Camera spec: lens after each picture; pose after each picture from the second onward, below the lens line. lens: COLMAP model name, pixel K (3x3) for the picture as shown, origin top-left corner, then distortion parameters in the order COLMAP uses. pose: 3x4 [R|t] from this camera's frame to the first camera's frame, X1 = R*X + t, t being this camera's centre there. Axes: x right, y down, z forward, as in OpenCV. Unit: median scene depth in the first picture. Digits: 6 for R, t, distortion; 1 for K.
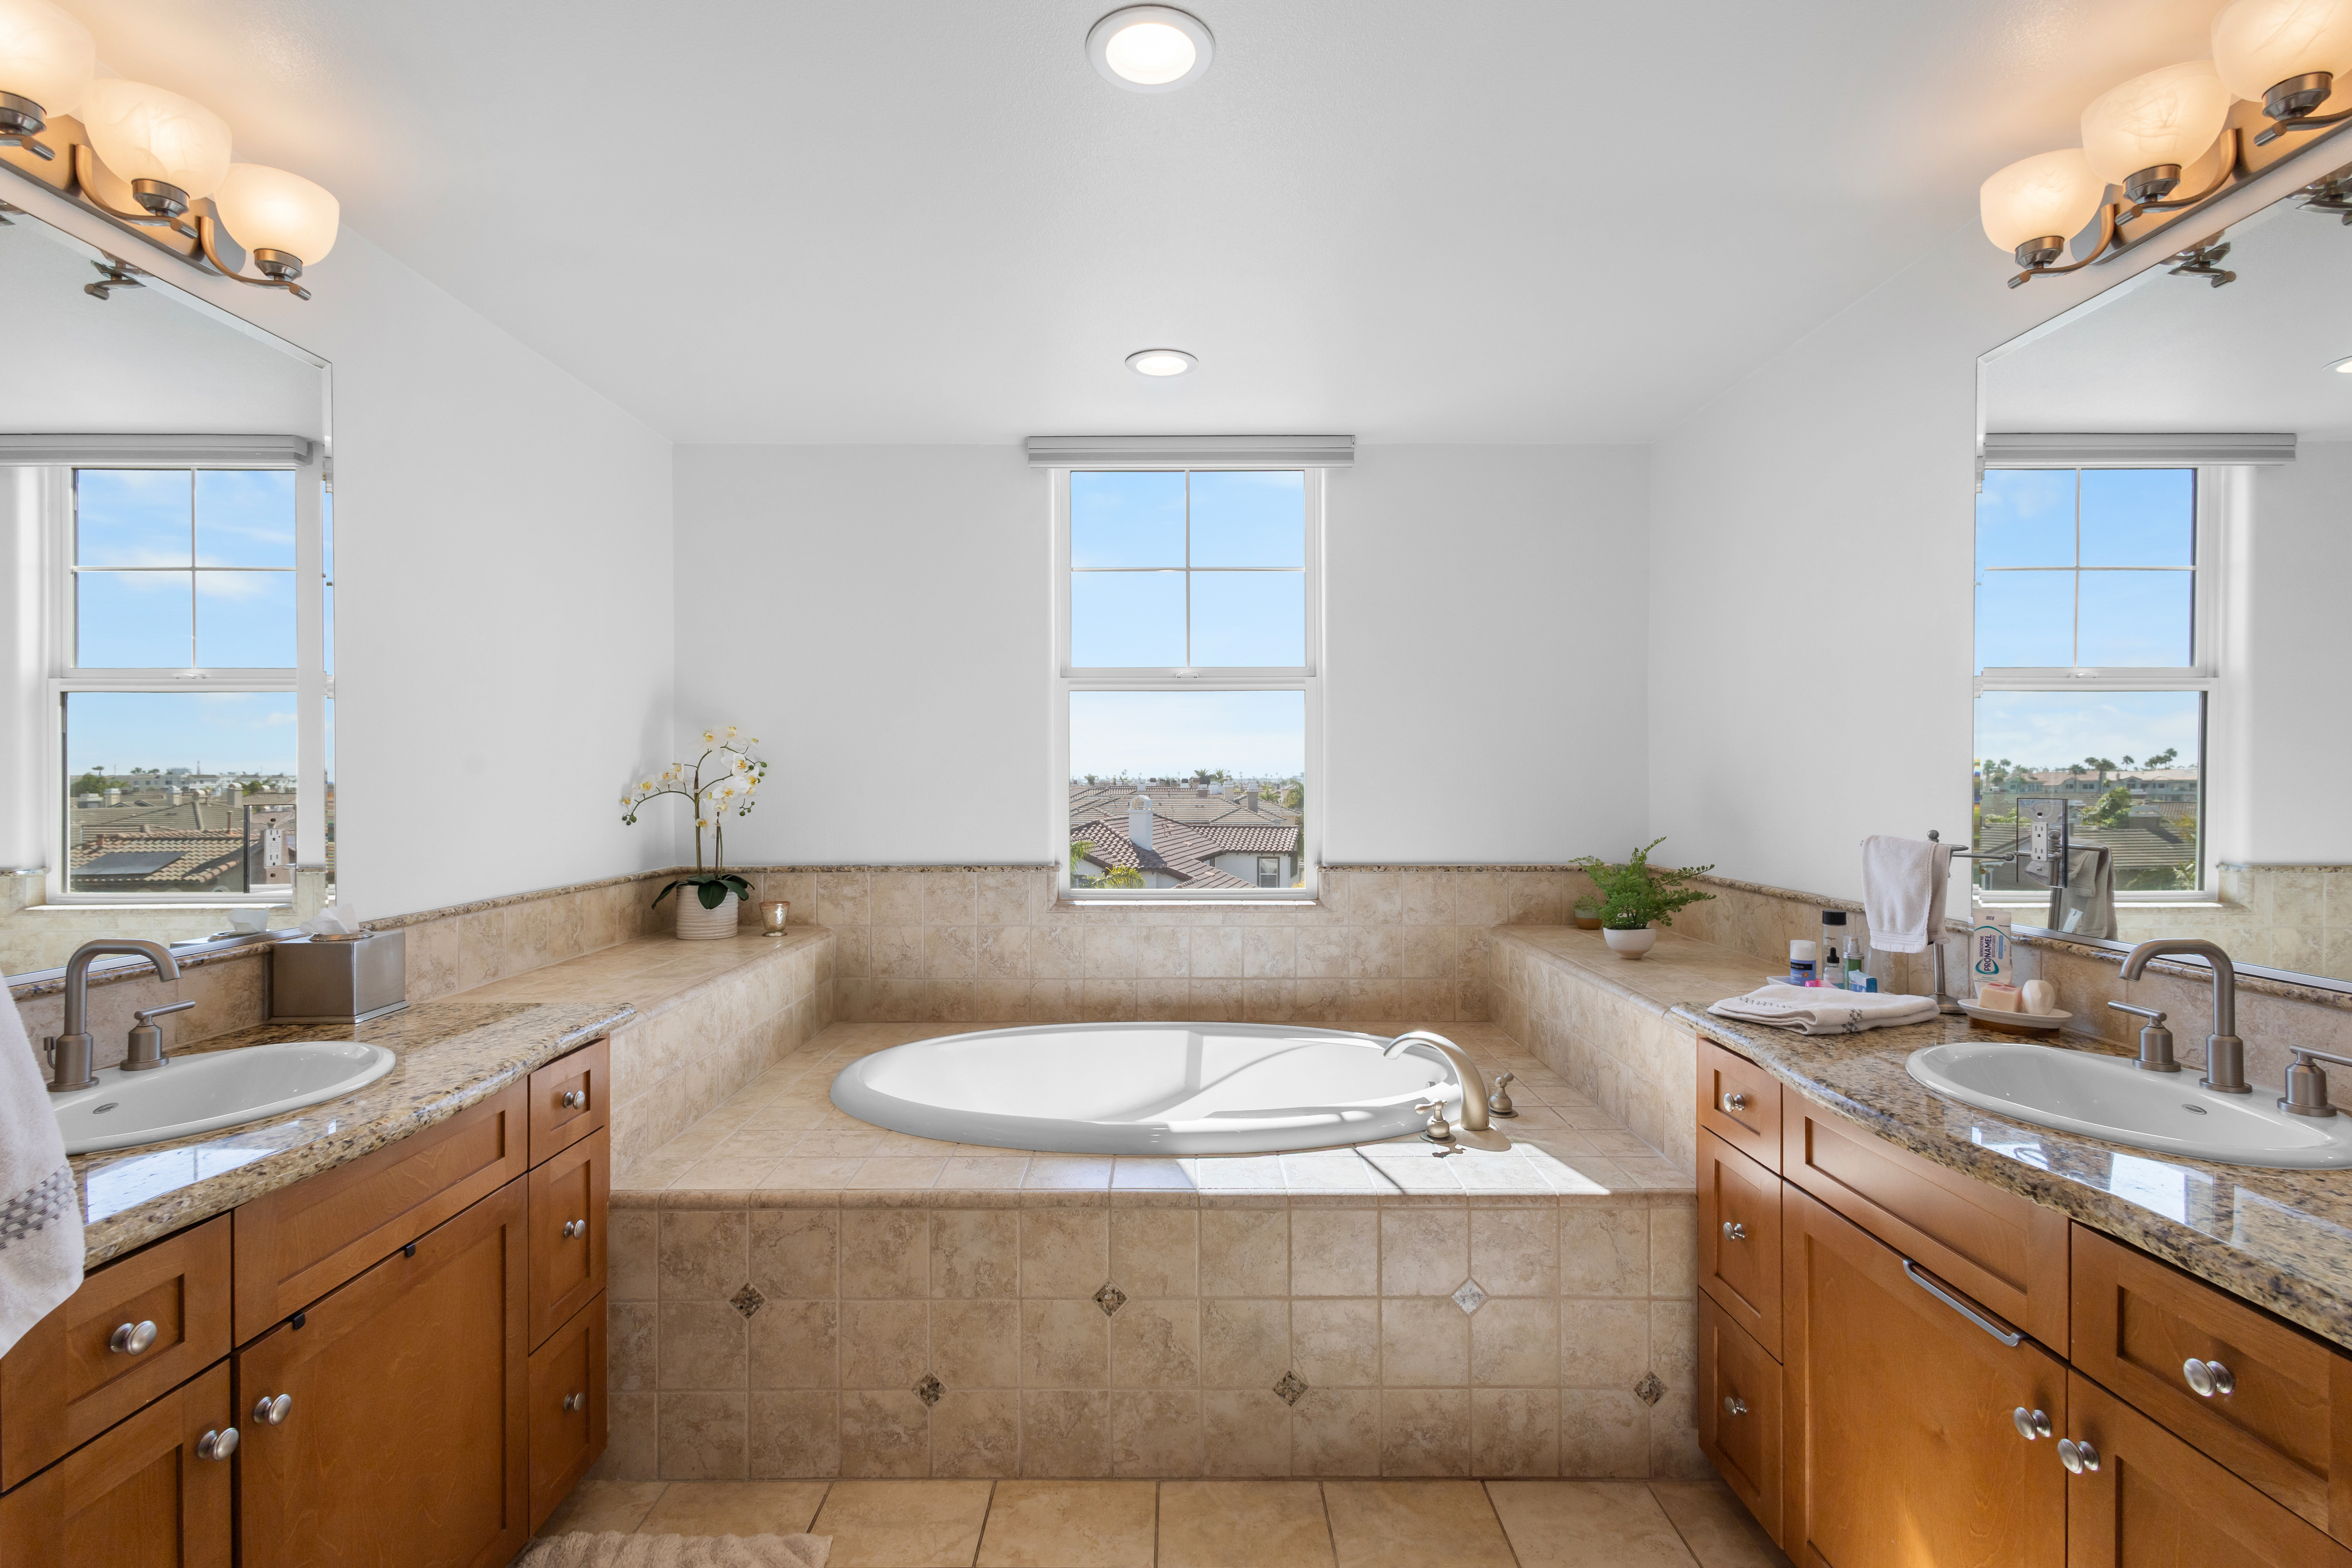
lens RADIAL K [[1084.4, 0, 1177.8], [0, 1084.4, 788.9], [0, 0, 1]] dist [0.012157, -0.004609]
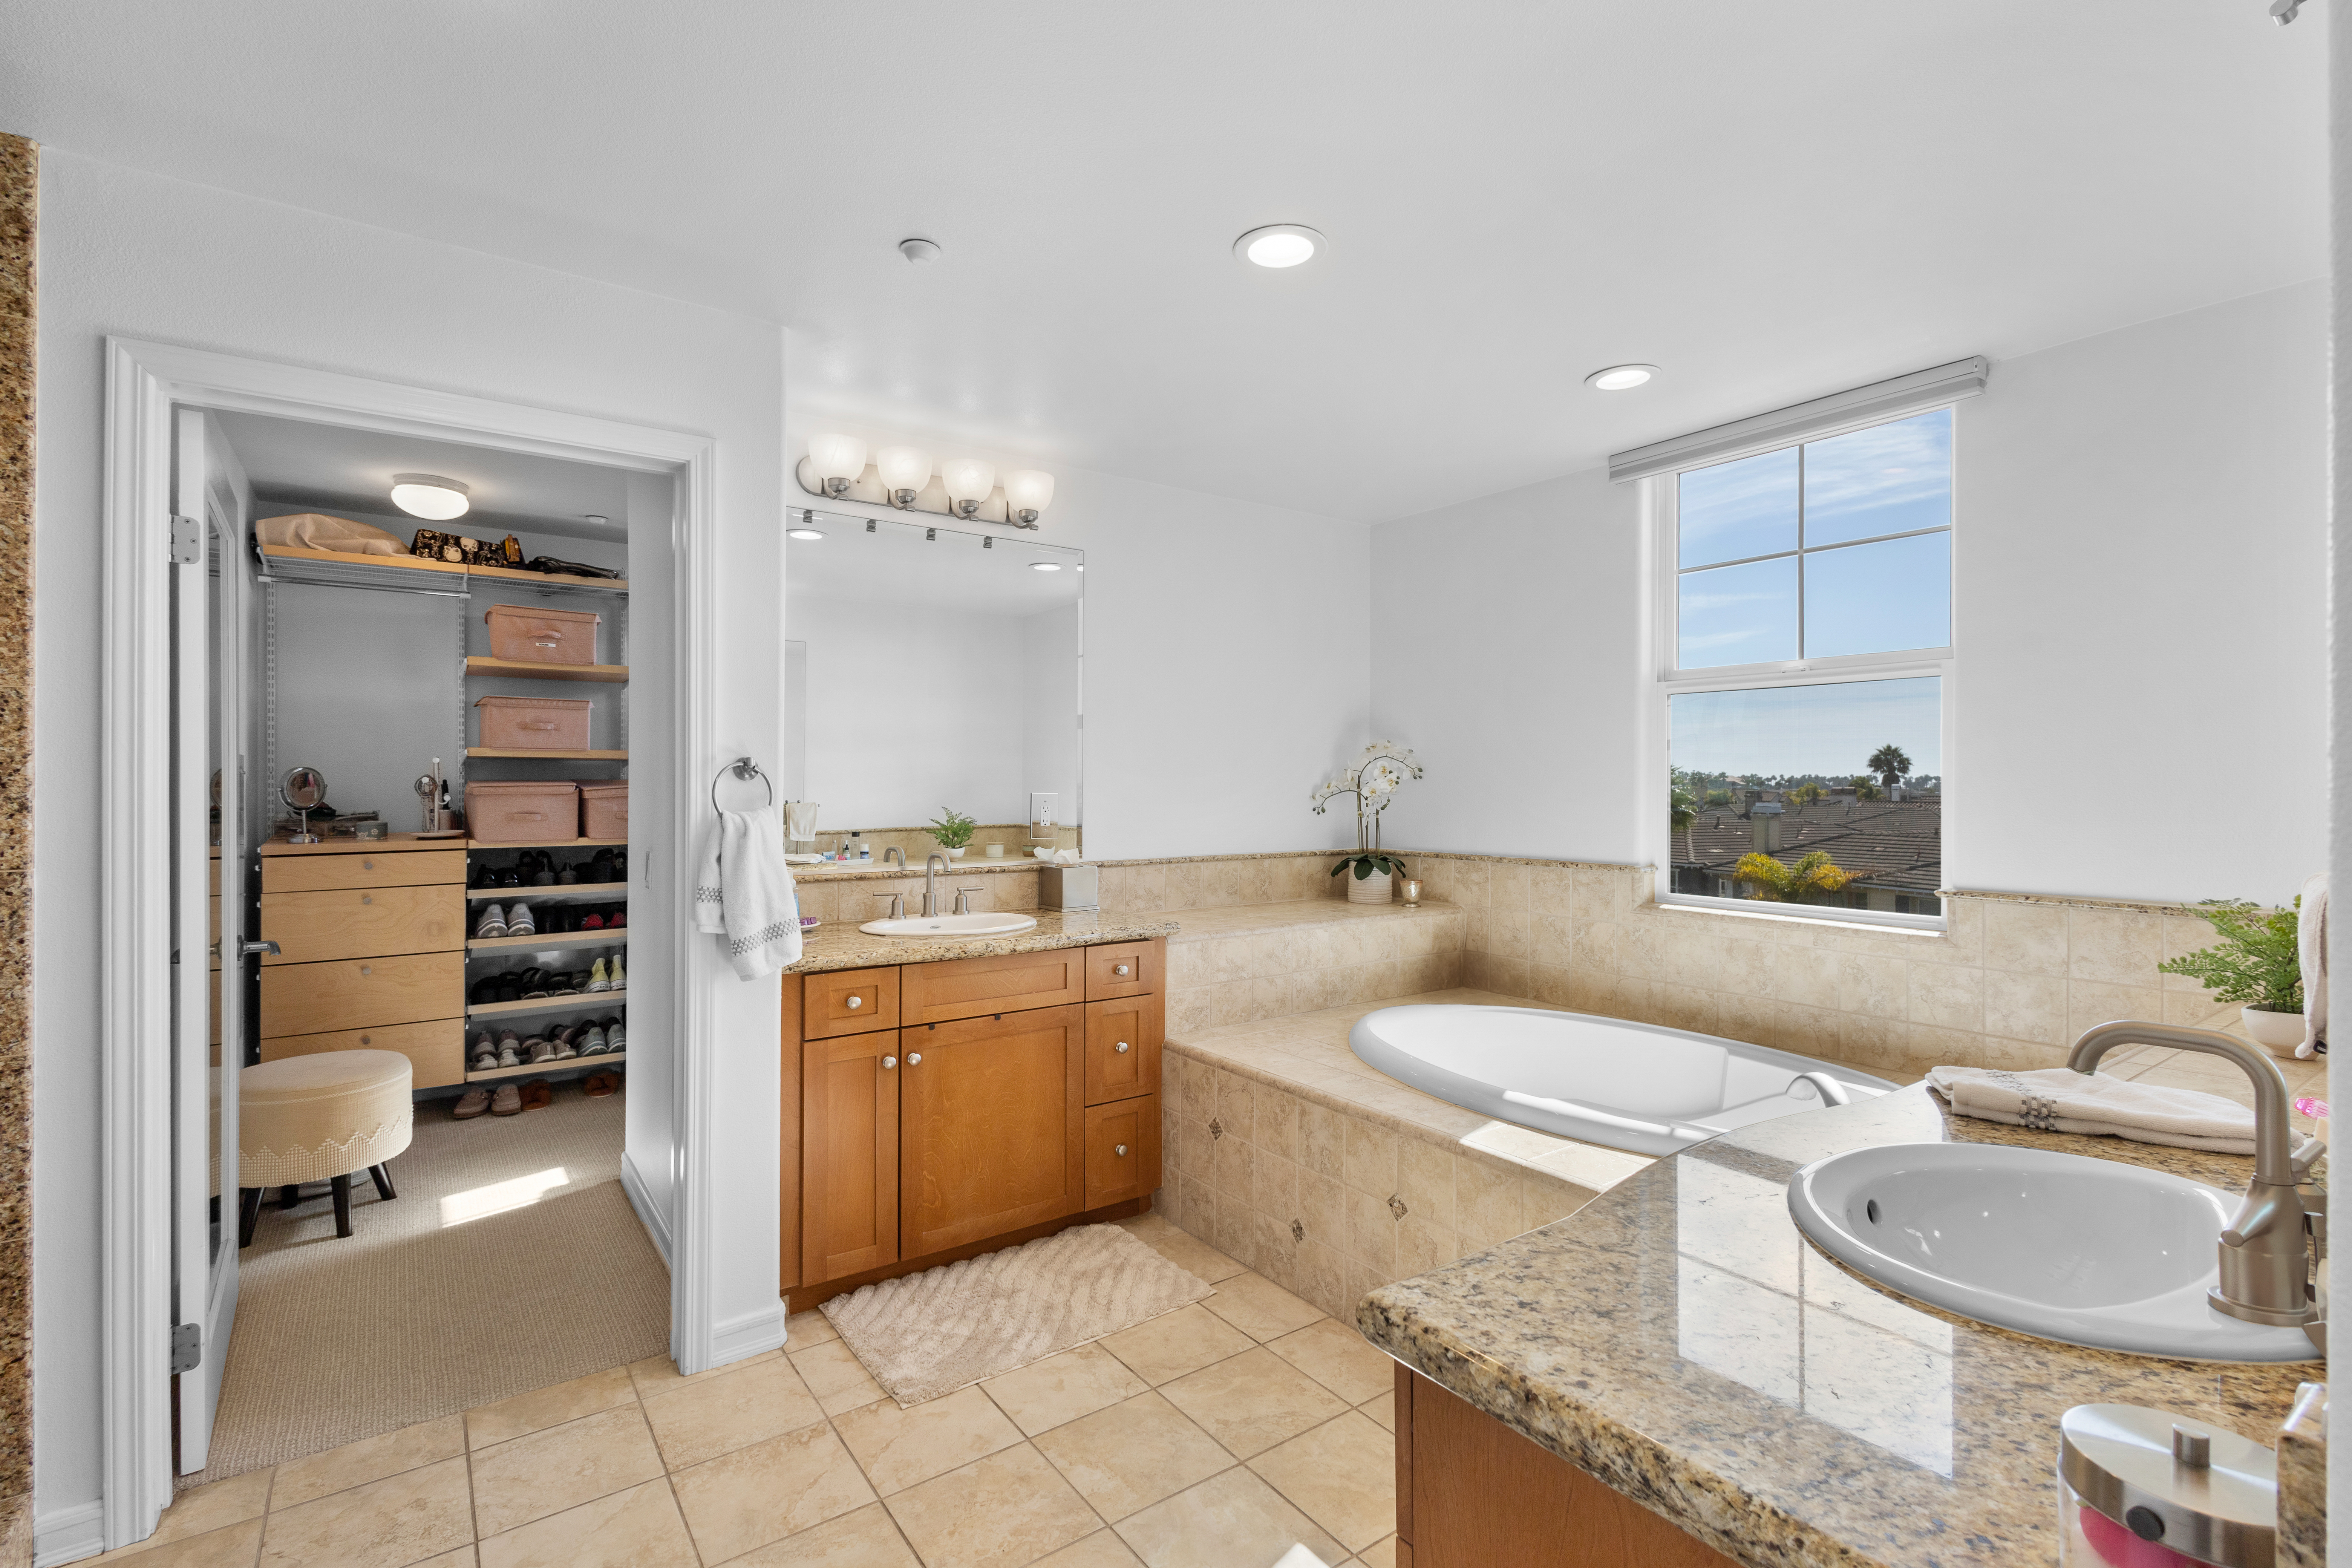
lens RADIAL K [[1084.4, 0, 1170.2], [0, 1084.4, 784.1], [0, 0, 1]] dist [0.012157, -0.004609]
pose [[0.575427, 0.005234, -0.817837, 0.785133], [-0.012100, 0.999925, -0.002115, -0.000030], [0.817764, 0.011113, 0.575447, 0.083077]]
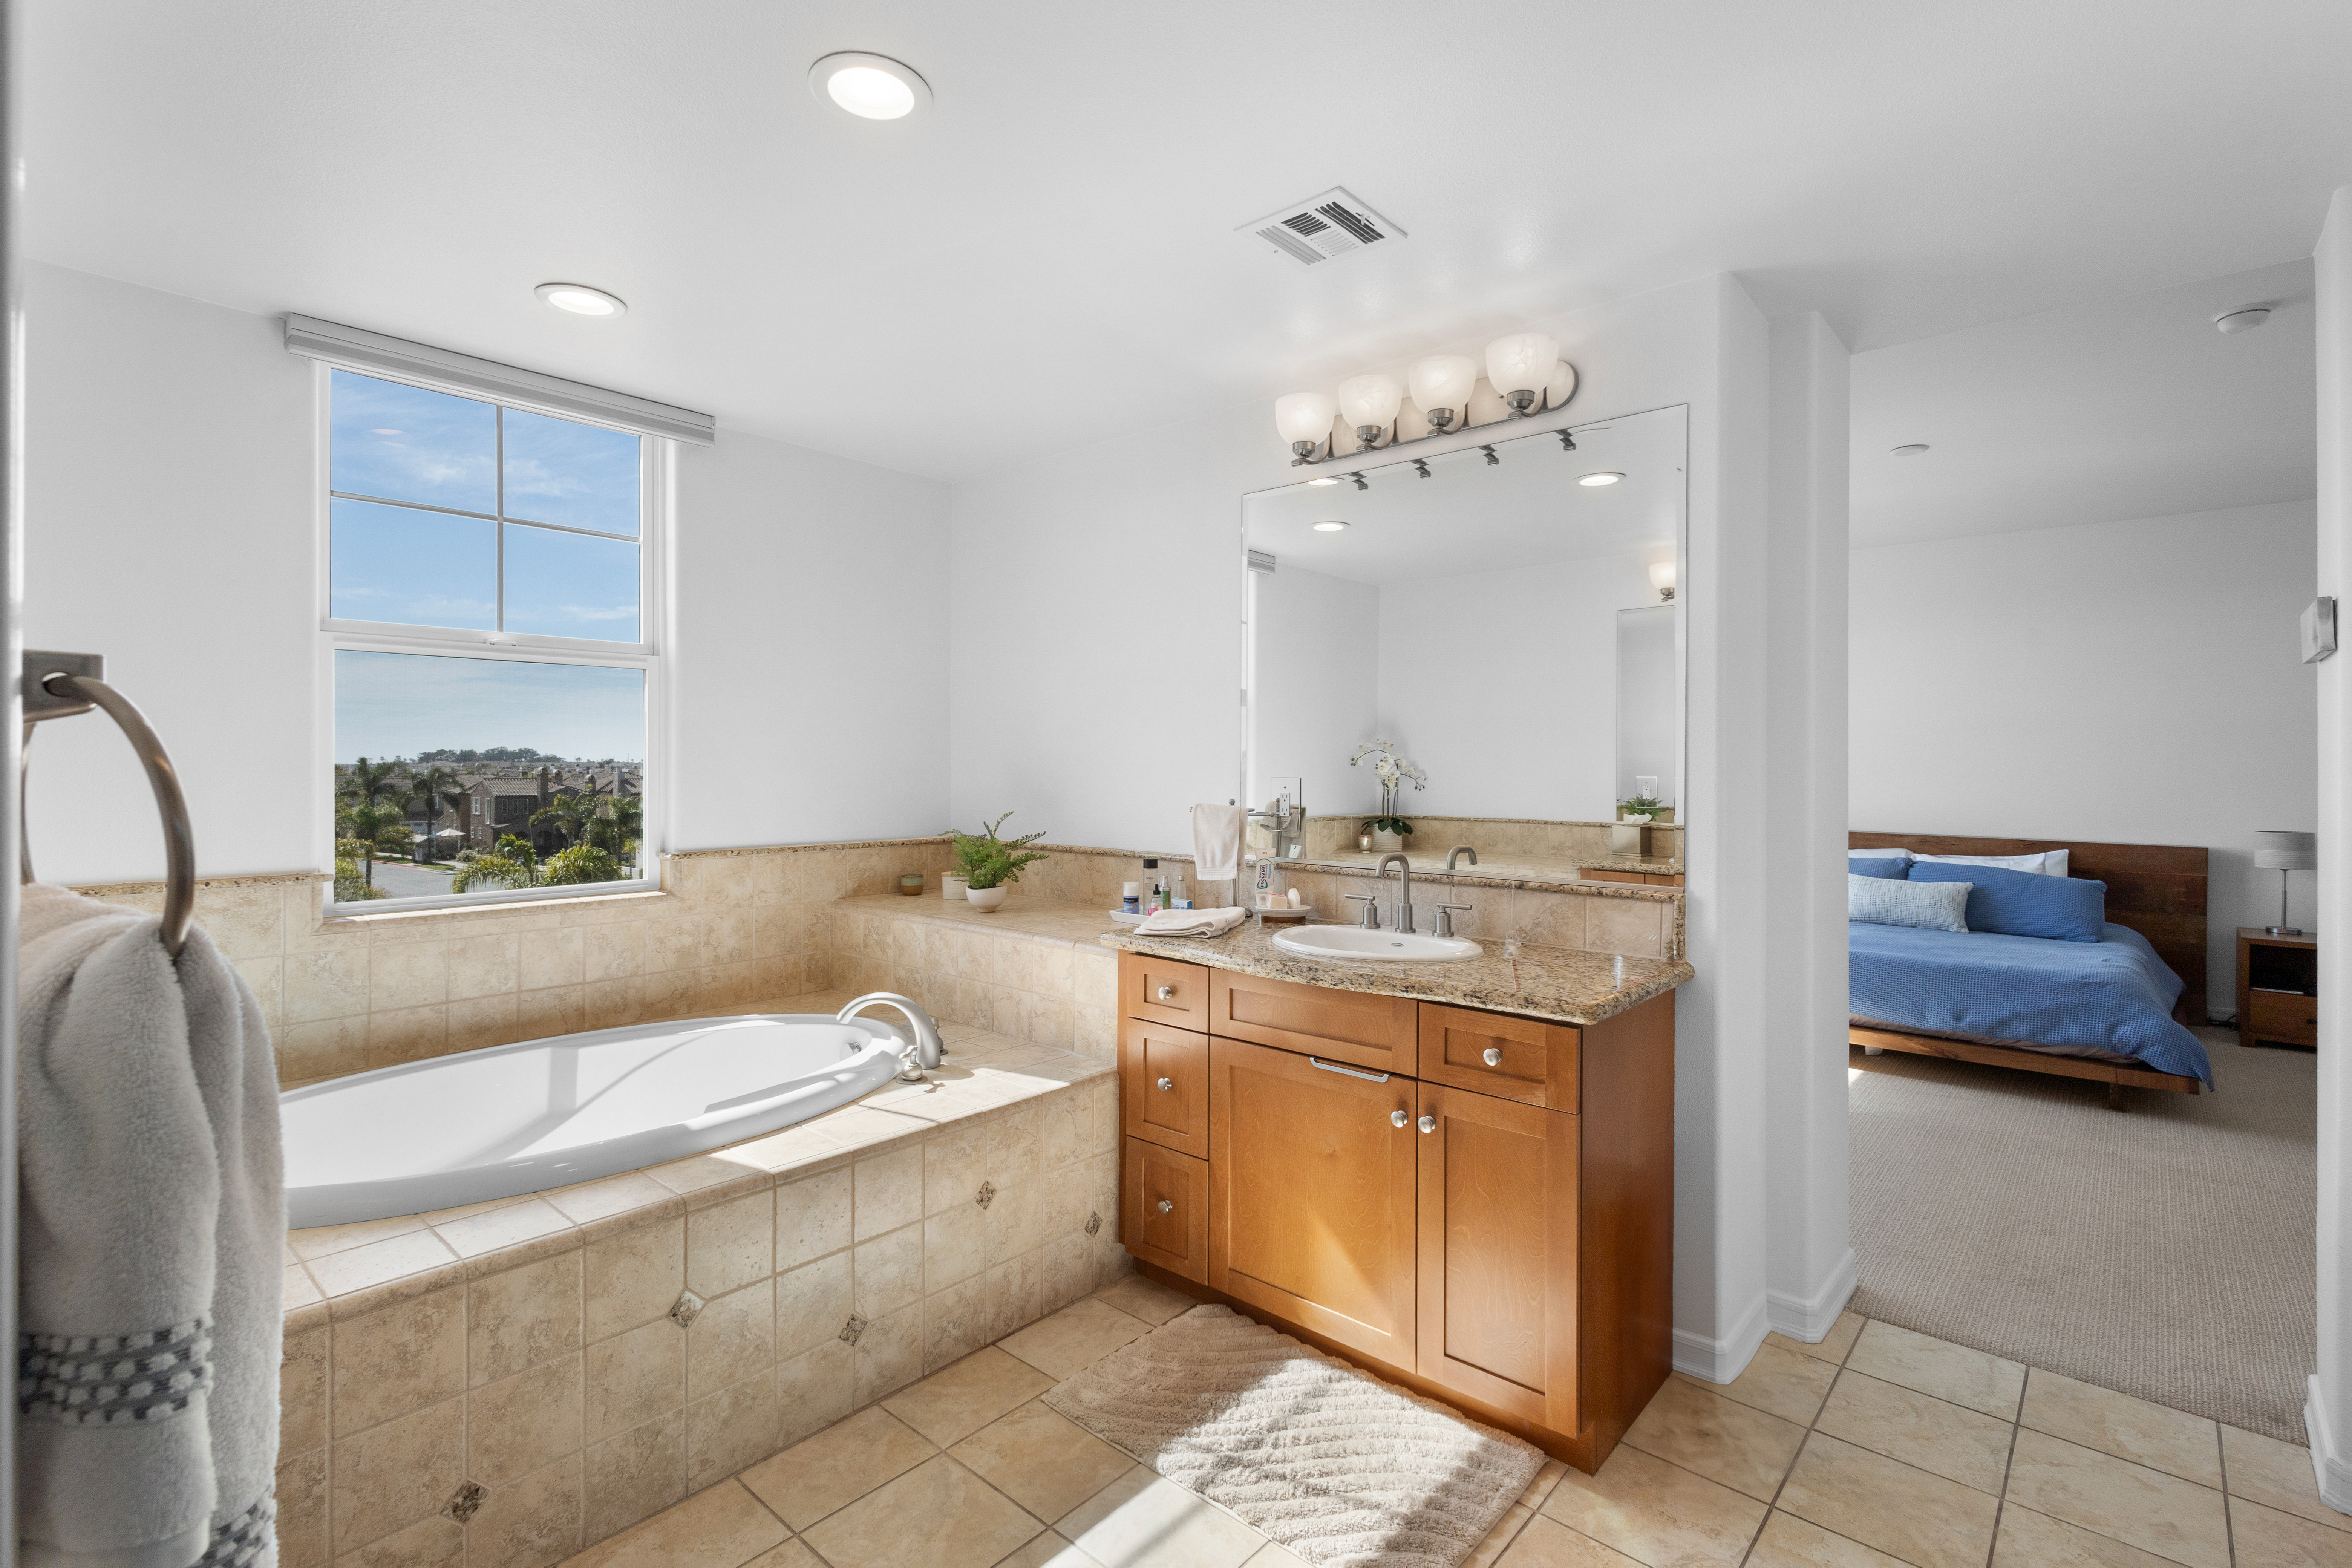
lens RADIAL K [[1084.4, 0, 1182.9], [0, 1084.4, 767.7], [0, 0, 1]] dist [0.012157, -0.004609]
pose [[0.660710, 0.001033, 0.750641, -0.490256], [0.002504, 0.999990, -0.003580, -0.001005], [-0.750637, 0.004245, 0.660701, 0.040555]]
